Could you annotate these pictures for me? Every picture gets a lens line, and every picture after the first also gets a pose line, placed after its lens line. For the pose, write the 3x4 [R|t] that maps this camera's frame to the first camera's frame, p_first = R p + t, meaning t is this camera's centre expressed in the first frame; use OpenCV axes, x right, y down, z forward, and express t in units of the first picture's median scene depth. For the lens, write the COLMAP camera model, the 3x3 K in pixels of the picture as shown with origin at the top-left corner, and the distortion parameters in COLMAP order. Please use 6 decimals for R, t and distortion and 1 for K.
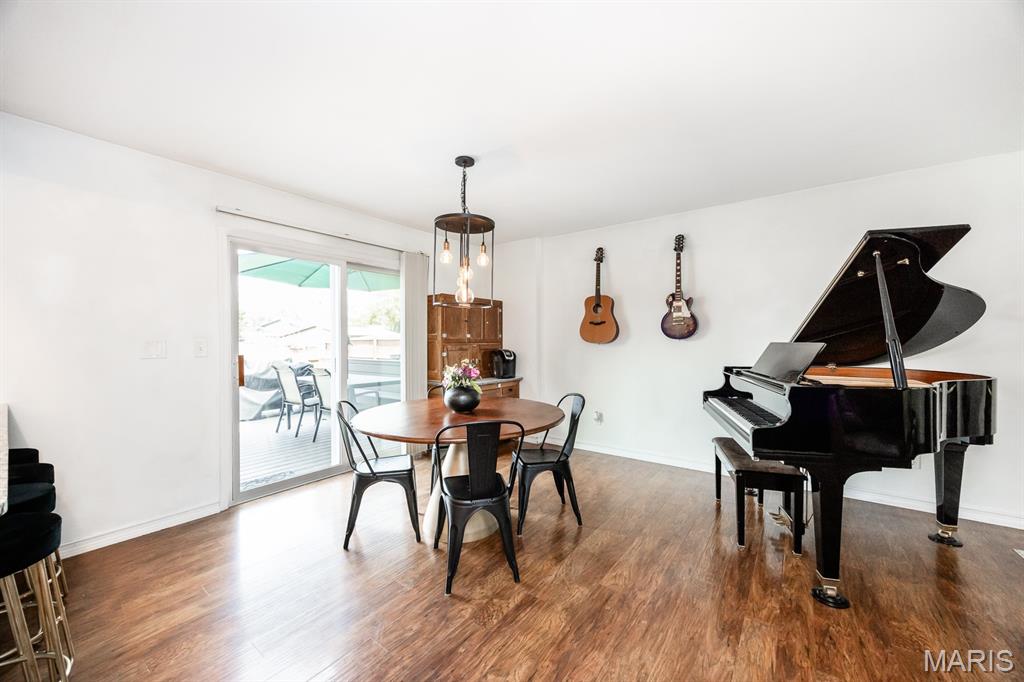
lens RADIAL K [[387.9, 0, 514.5], [0, 387.9, 343.3], [0, 0, 1]] dist [-0.000421, -0.000138]
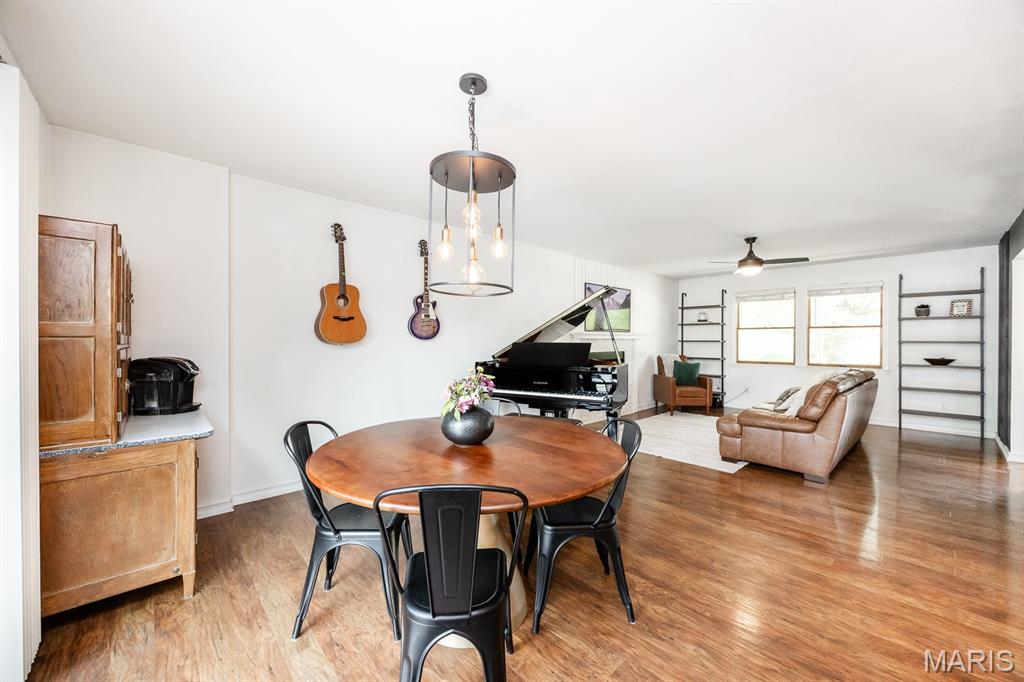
lens RADIAL K [[387.9, 0, 514.5], [0, 387.9, 343.3], [0, 0, 1]] dist [-0.000421, -0.000138]
pose [[0.183207, -0.004281, 0.983065, -0.571127], [0.004575, 0.999983, 0.003502, -0.002303], [-0.983064, 0.003856, 0.183224, 0.570028]]
